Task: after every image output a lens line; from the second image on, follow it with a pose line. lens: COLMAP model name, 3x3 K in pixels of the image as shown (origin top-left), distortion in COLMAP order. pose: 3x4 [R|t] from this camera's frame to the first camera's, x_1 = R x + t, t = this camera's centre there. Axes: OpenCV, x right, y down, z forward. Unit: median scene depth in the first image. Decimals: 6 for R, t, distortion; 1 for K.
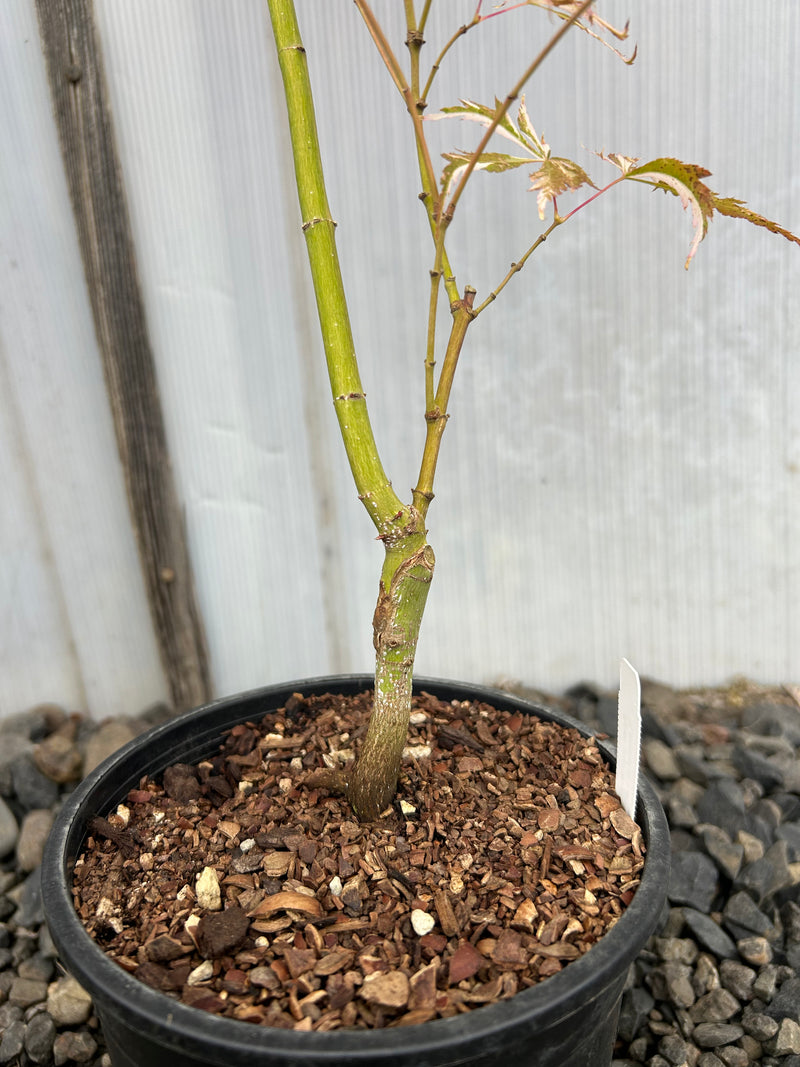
lens RADIAL K [[771.9, 0, 404.6], [0, 771.9, 533.9], [0, 0, 1]] dist [0.006024, -0.022262]
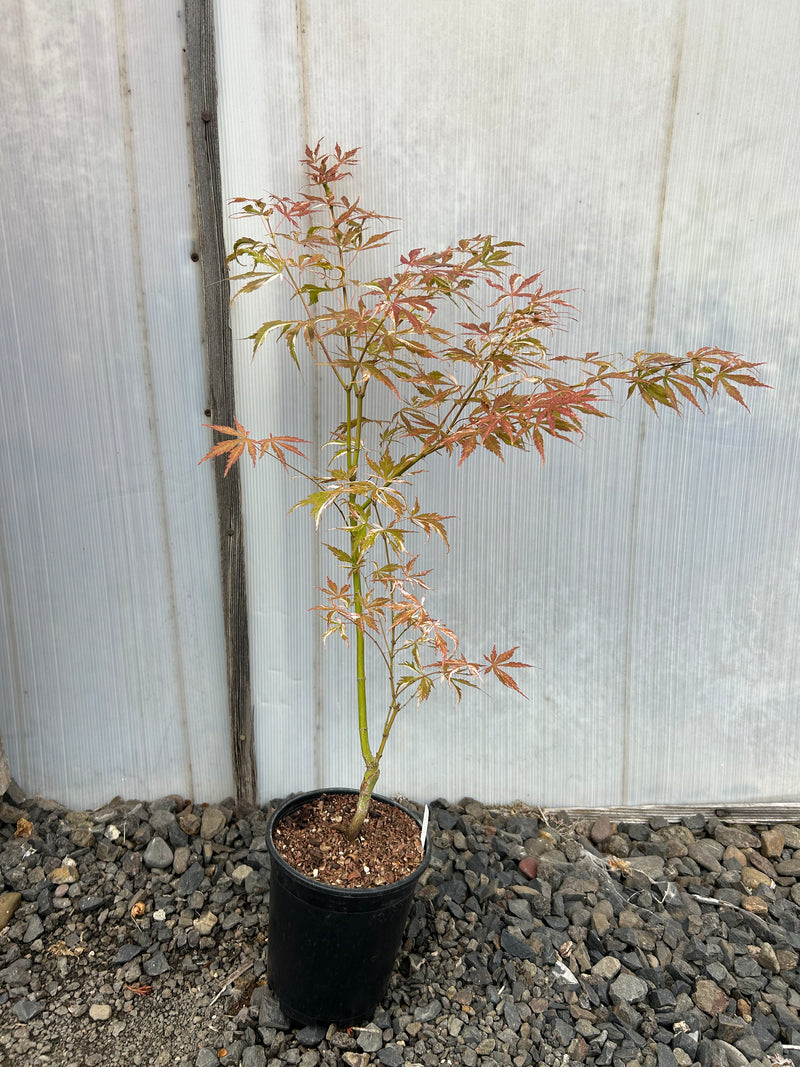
lens RADIAL K [[771.9, 0, 401.7], [0, 771.9, 527.1], [0, 0, 1]] dist [0.006024, -0.022262]
pose [[0.996744, 0.074764, 0.030182, 0.022310], [-0.071844, 0.993491, -0.088399, -0.350219], [-0.036594, 0.085943, 0.995628, -1.134099]]
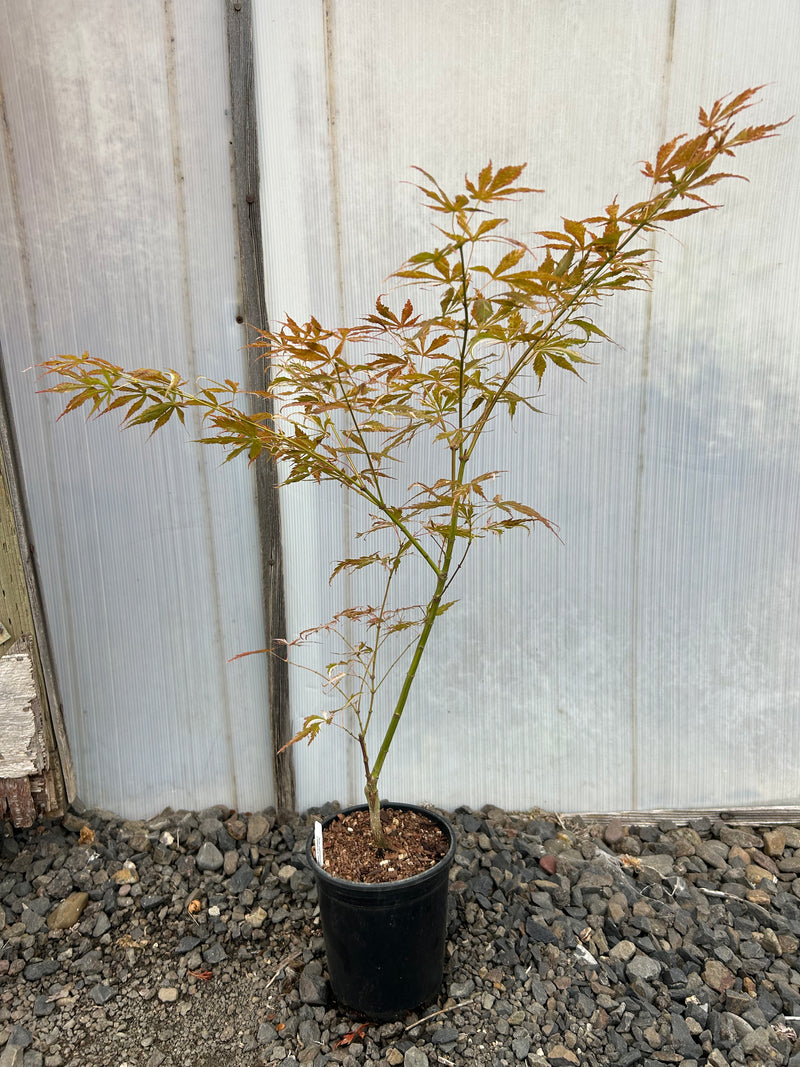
lens RADIAL K [[771.9, 0, 394.8], [0, 771.9, 529.3], [0, 0, 1]] dist [0.006024, -0.022262]
pose [[0.998244, 0.056941, 0.016354, -0.042702], [-0.054425, 0.990471, -0.126514, -0.315776], [-0.023402, 0.125402, 0.991830, -1.338728]]
